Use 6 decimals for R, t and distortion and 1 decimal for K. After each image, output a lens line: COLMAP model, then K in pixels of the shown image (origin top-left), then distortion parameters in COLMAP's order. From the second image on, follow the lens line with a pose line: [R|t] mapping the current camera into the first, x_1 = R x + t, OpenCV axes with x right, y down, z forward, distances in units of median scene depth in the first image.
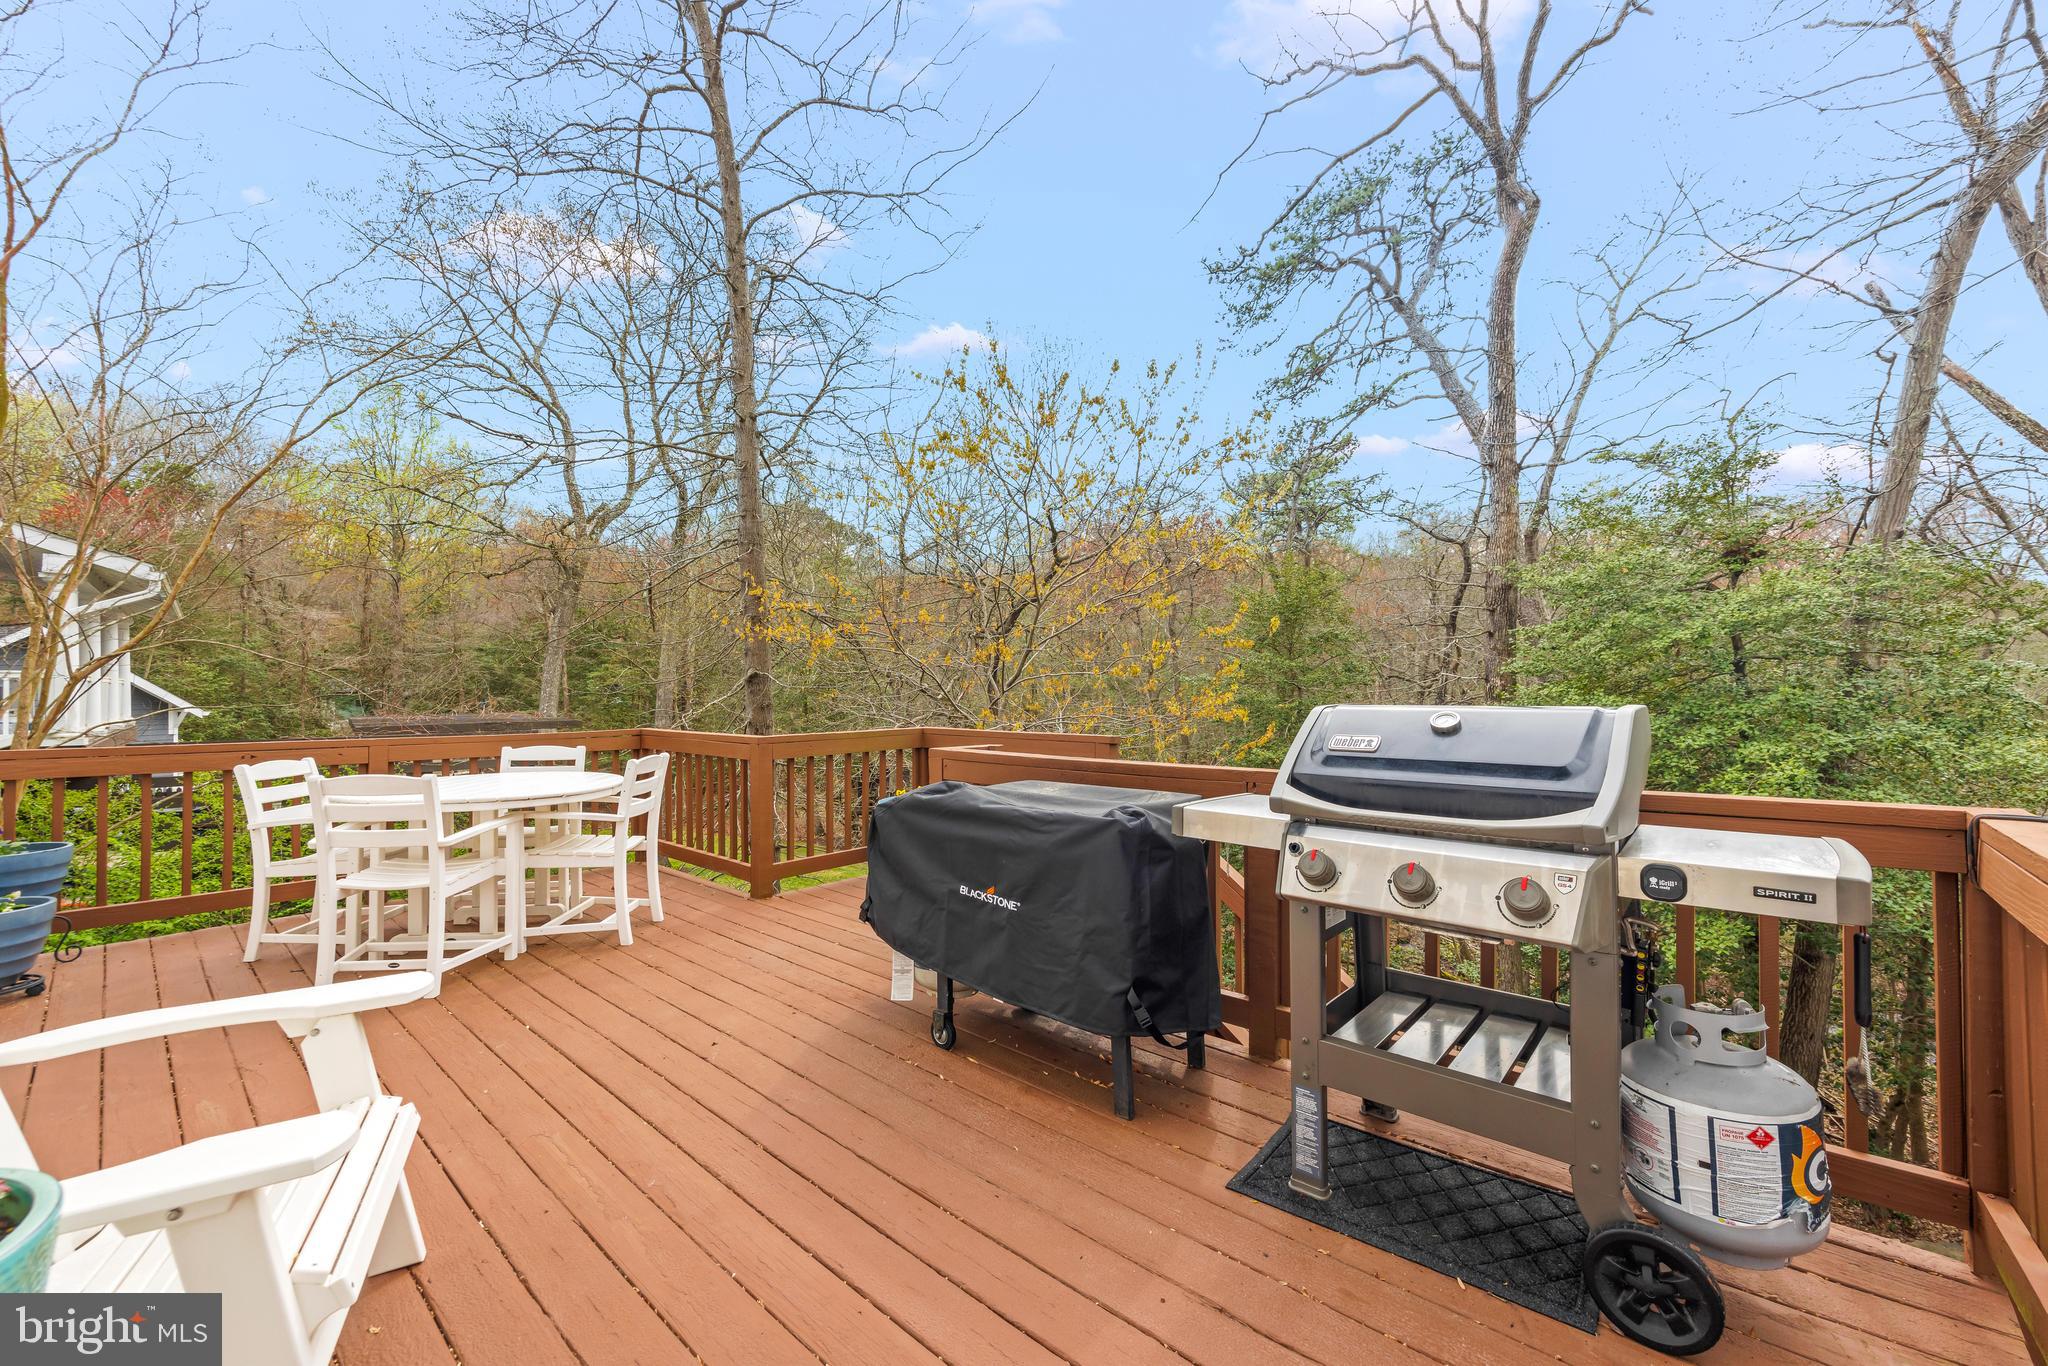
lens RADIAL K [[808.9, 0, 1029.0], [0, 808.9, 683.9], [0, 0, 1]] dist [-0.001219, -0.000251]
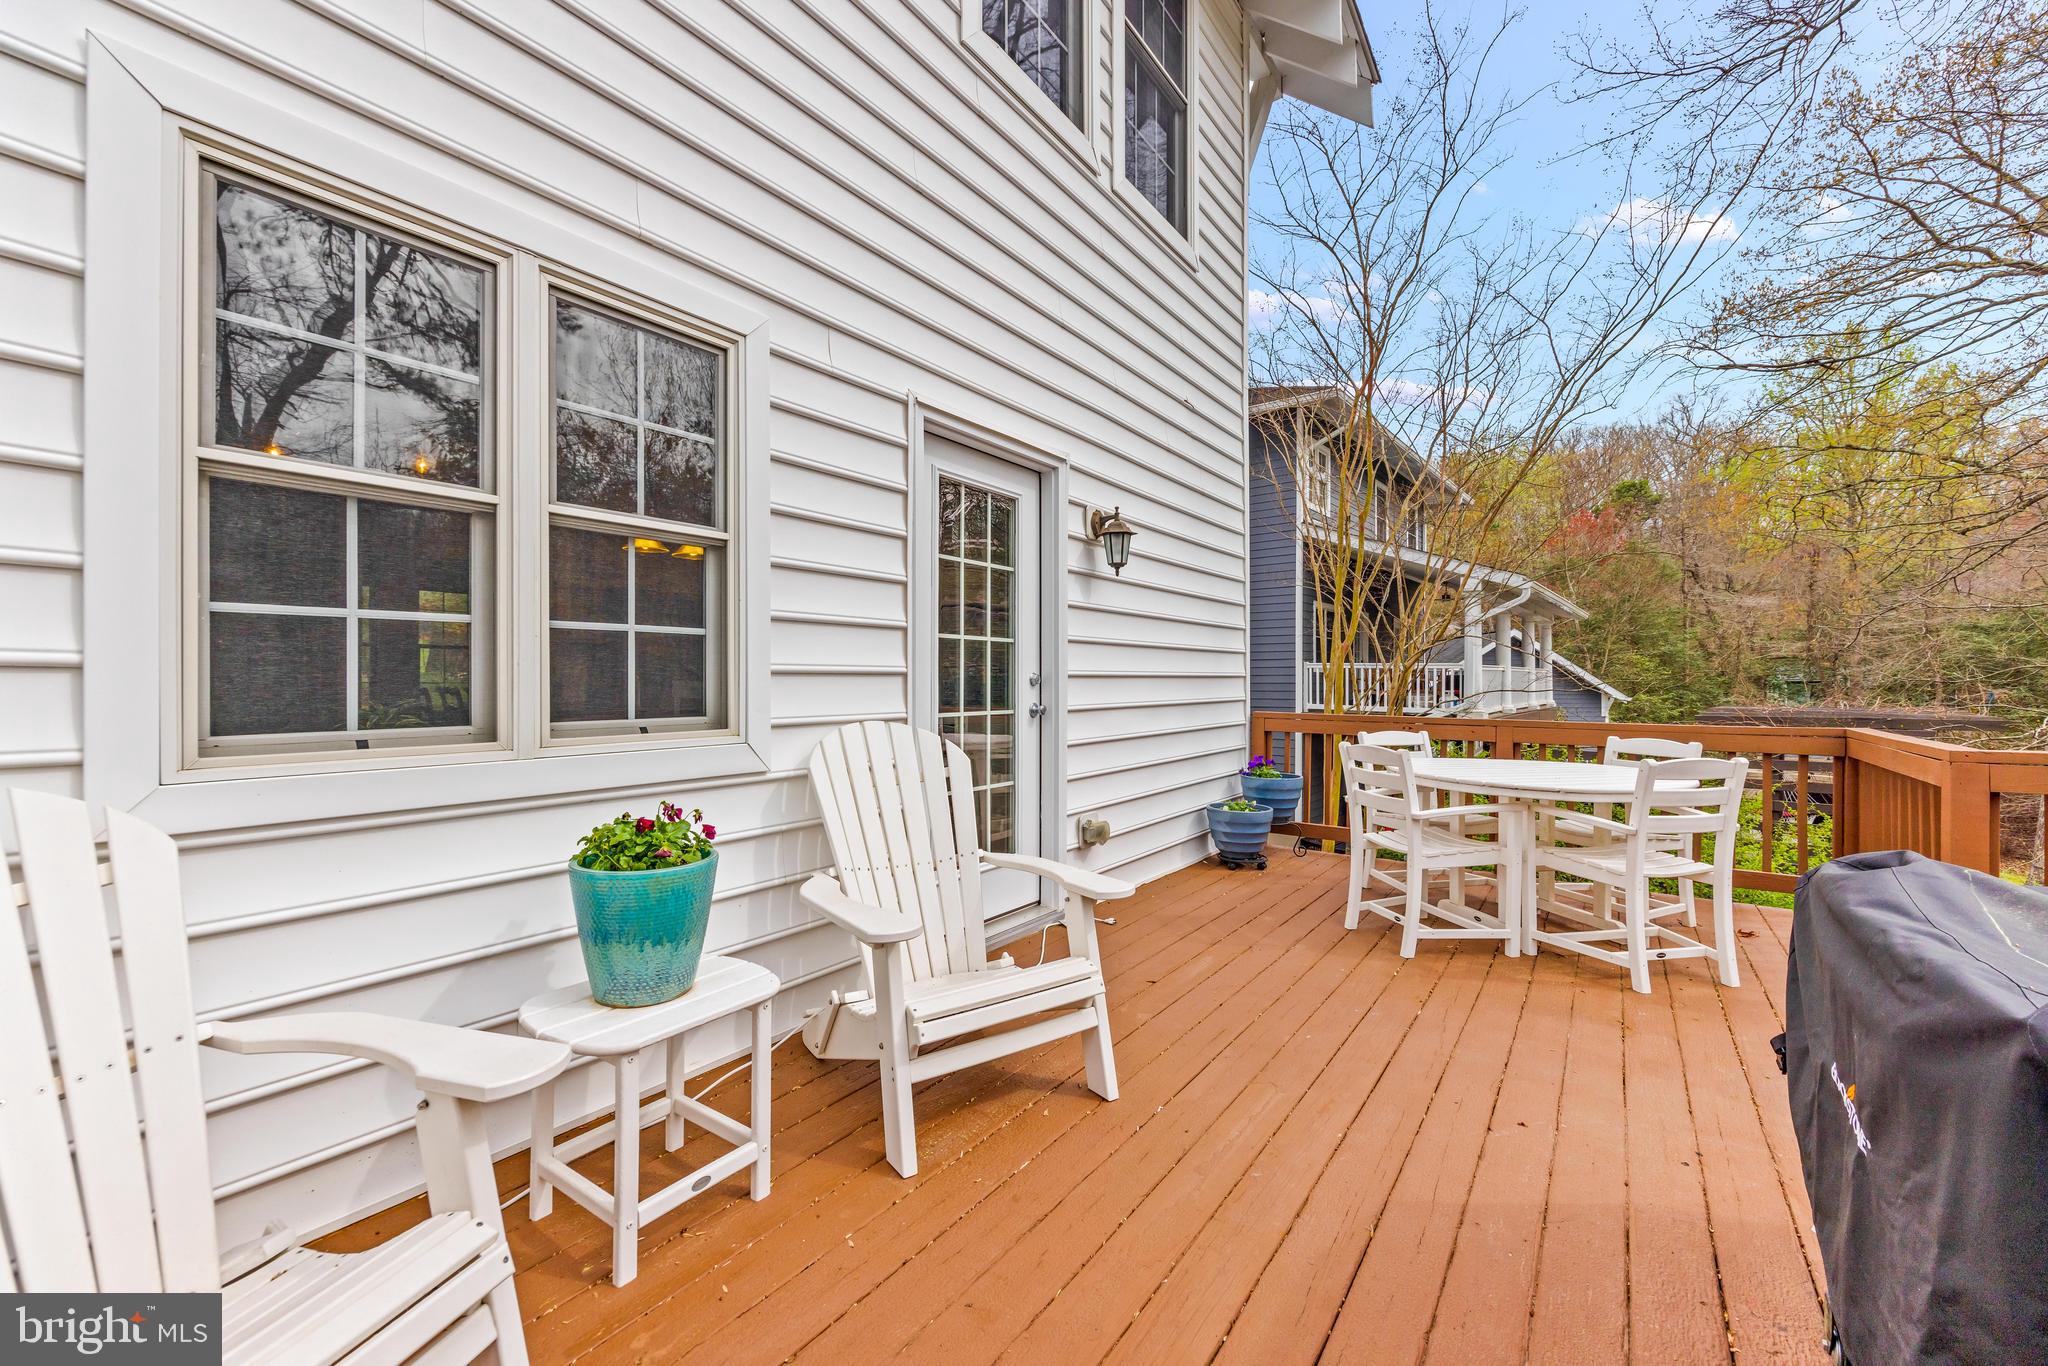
lens RADIAL K [[820.0, 0, 1020.1], [0, 820.0, 677.8], [0, 0, 1]] dist [-0.000733, -0.000614]
pose [[0.097803, -0.000089, -0.995206, 0.243021], [0.005037, 0.999987, 0.000406, 0.011587], [0.995193, -0.005053, 0.097802, 0.317894]]
